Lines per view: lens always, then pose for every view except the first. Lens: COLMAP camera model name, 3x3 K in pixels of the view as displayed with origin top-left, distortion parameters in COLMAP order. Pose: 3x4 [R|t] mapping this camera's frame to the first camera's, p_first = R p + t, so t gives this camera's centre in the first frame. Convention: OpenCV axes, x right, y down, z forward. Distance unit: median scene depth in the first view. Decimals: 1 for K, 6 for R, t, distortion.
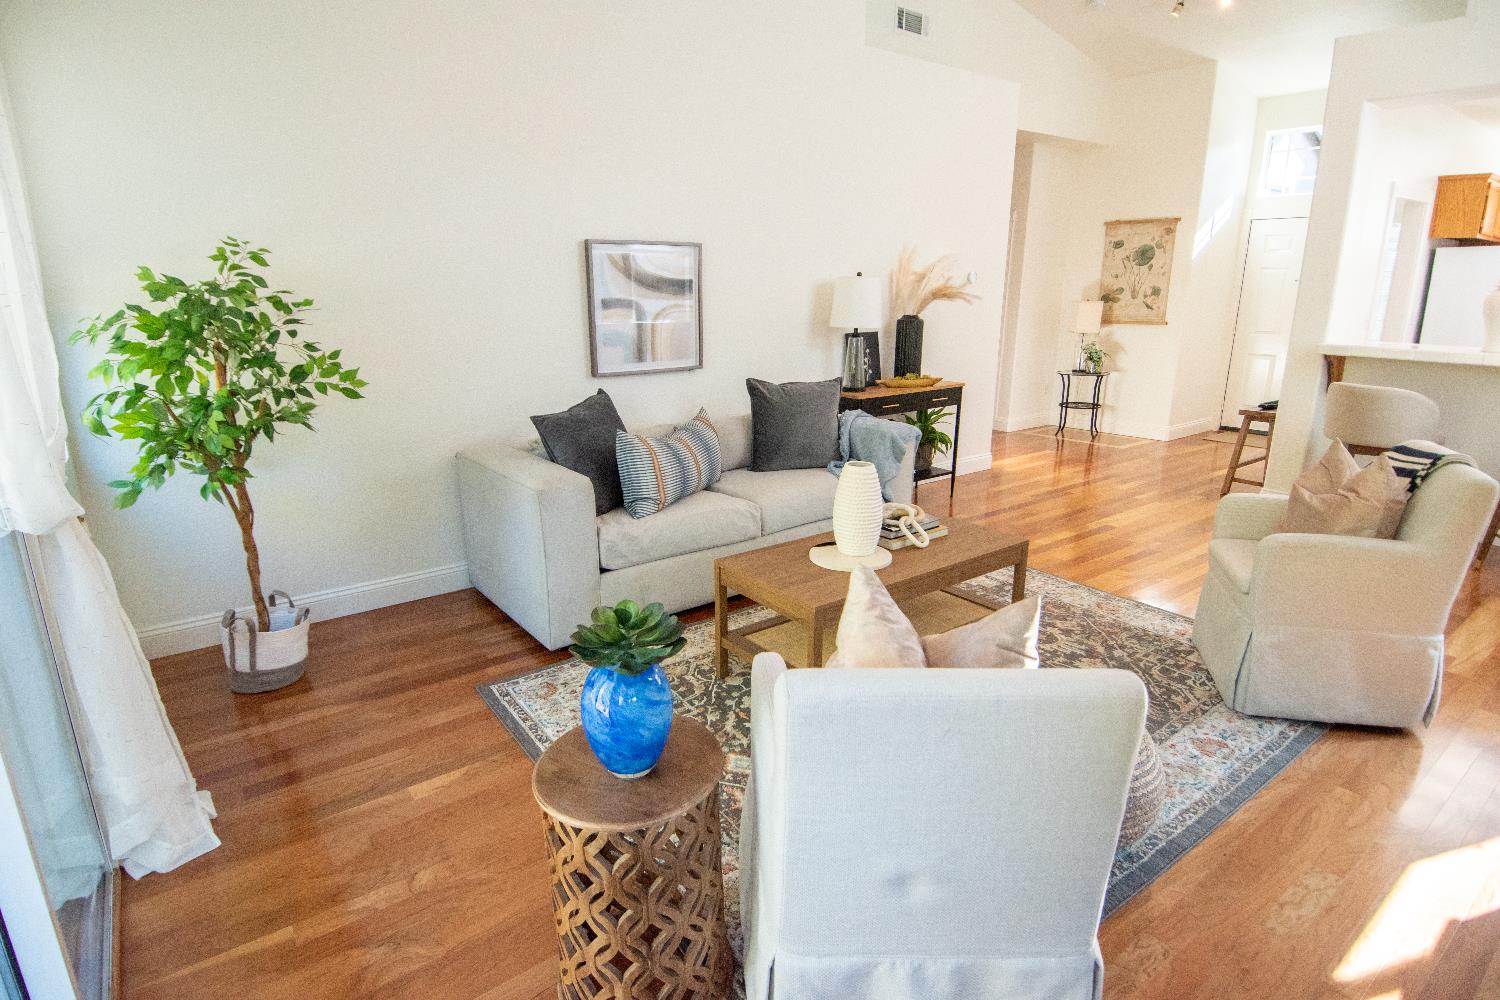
lens RADIAL K [[774.5, 0, 737.9], [0, 774.5, 492.4], [0, 0, 1]] dist [0.050418, -0.055228]
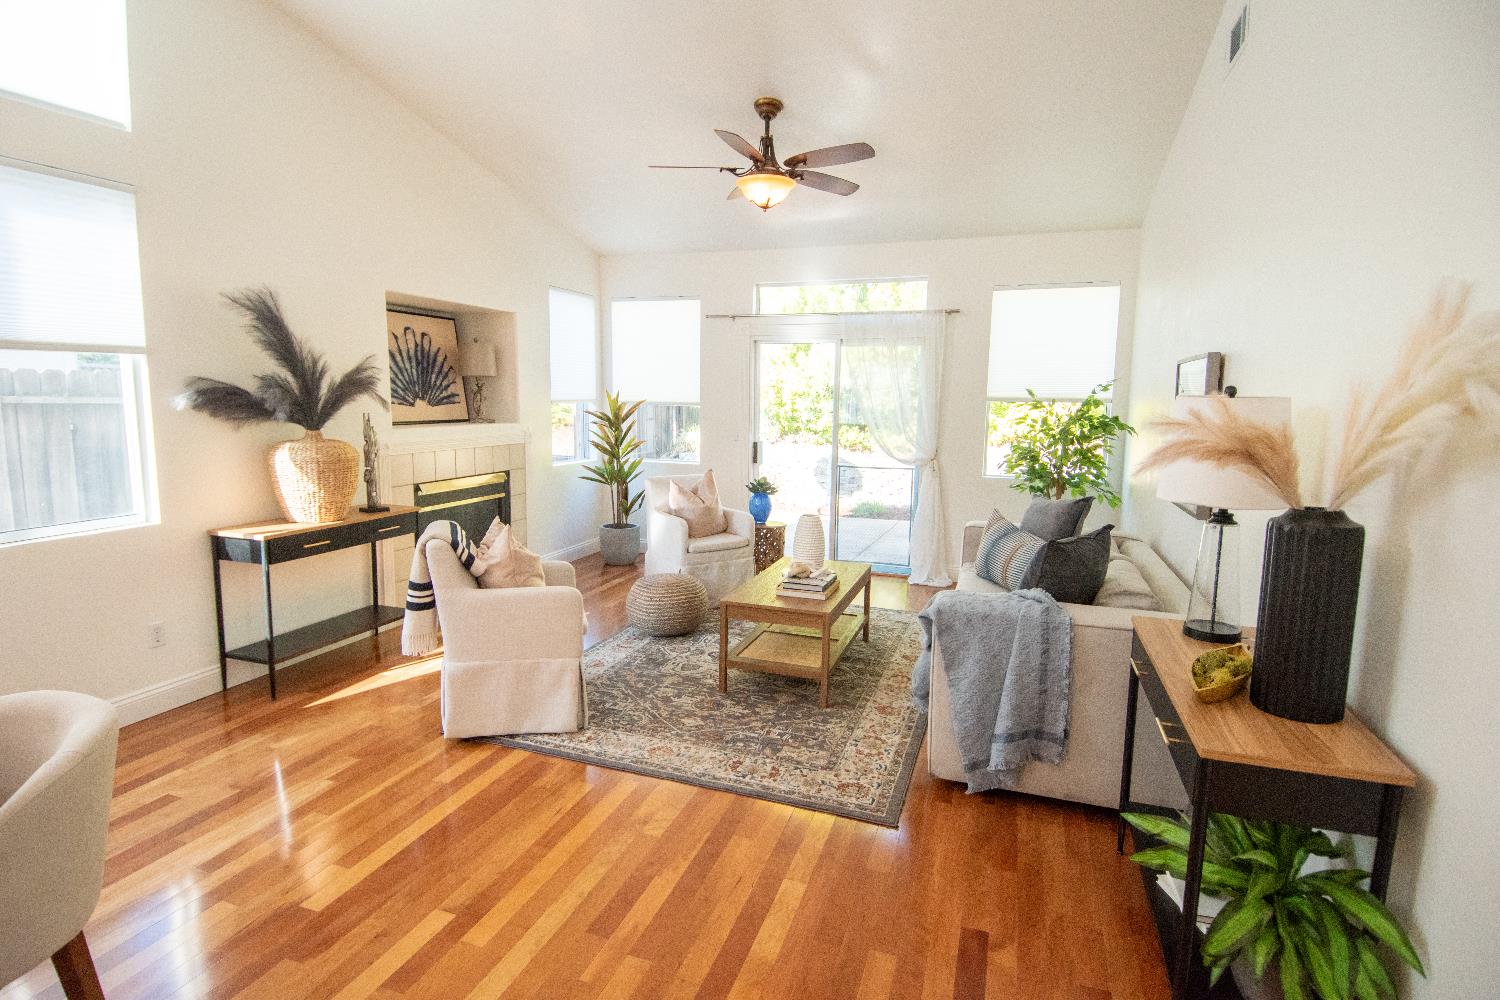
lens RADIAL K [[782.1, 0, 731.8], [0, 782.1, 493.7], [0, 0, 1]] dist [0.053010, 0.000063]
pose [[-0.831019, 0.067659, -0.552114, 0.767932], [-0.147031, 0.930553, 0.335341, -0.389756], [0.536460, 0.359853, -0.763359, 1.407670]]
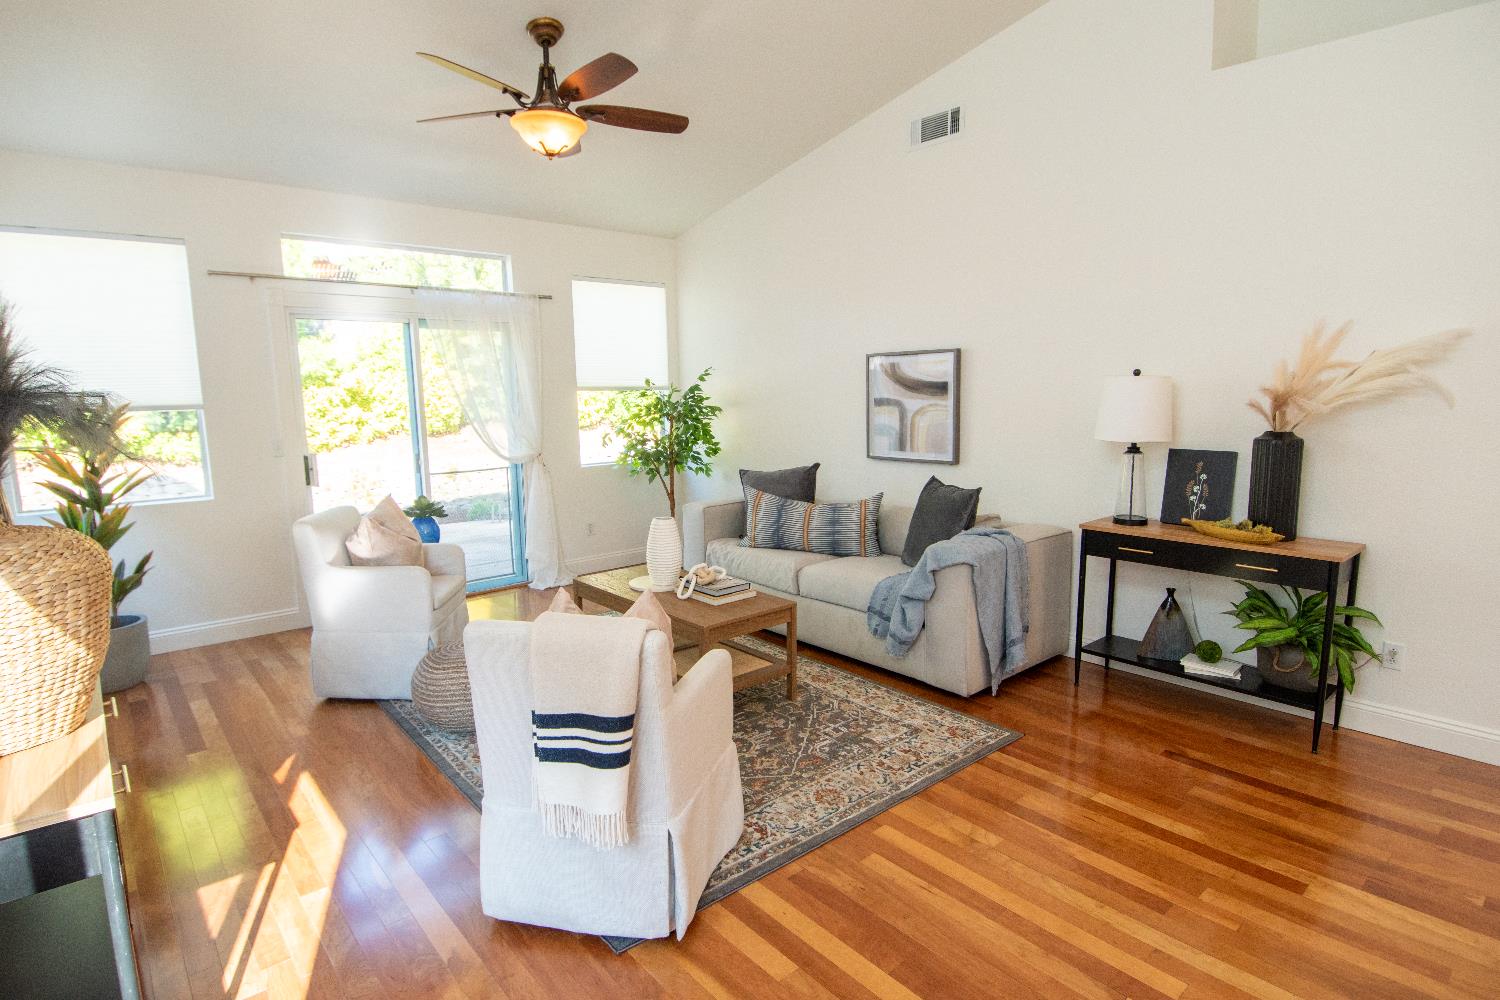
lens RADIAL K [[774.5, 0, 737.9], [0, 774.5, 492.4], [0, 0, 1]] dist [0.050418, -0.055228]
pose [[0.073349, 0.144663, -0.986759, 1.034998], [-0.241336, 0.962592, 0.123181, -0.193169], [0.967666, 0.229105, 0.105518, 0.651166]]
